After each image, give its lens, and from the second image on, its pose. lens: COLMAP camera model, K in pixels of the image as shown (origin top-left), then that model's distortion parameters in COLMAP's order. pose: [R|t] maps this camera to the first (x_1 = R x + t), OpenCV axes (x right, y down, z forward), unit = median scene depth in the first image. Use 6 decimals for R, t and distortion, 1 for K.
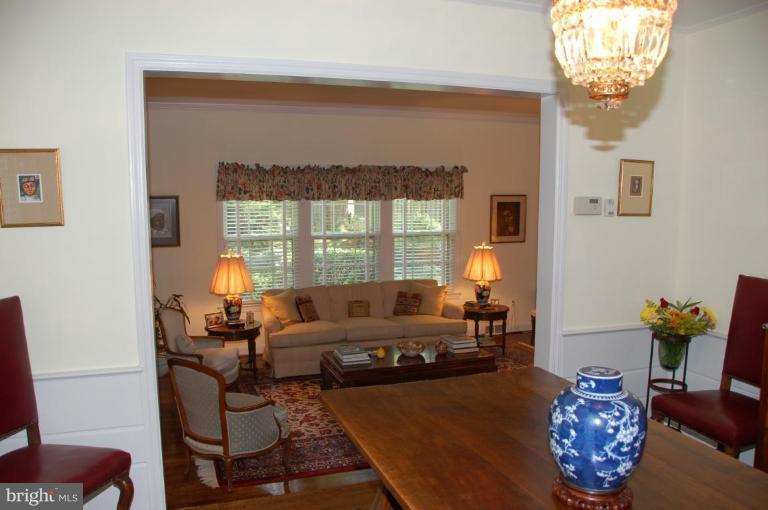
lens RADIAL K [[604.2, 0, 383.7], [0, 604.2, 268.7], [0, 0, 1]] dist [-0.186696, 0.151937]
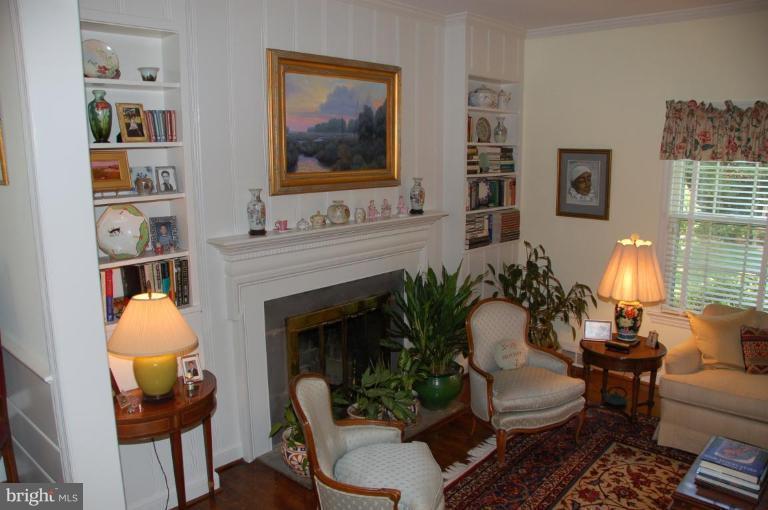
lens RADIAL K [[604.2, 0, 383.7], [0, 604.2, 268.7], [0, 0, 1]] dist [-0.186696, 0.151937]
pose [[0.467059, 0.169204, -0.867886, 0.156618], [-0.110120, 0.985010, 0.132776, -0.041425], [0.877343, 0.033557, 0.478690, 0.385952]]
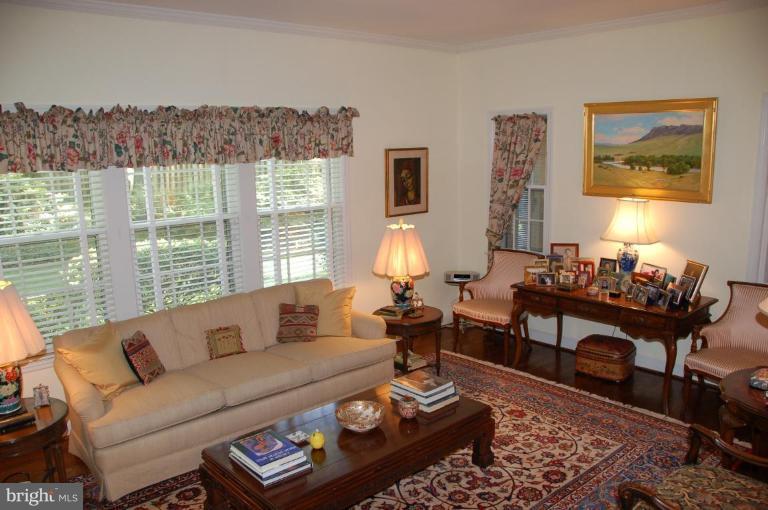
lens RADIAL K [[604.2, 0, 383.7], [0, 604.2, 268.7], [0, 0, 1]] dist [-0.186696, 0.151937]
pose [[0.927036, -0.094812, 0.362789, -0.102875], [0.071813, 0.994488, 0.076399, -0.041266], [-0.368032, -0.044772, 0.928734, 0.376195]]
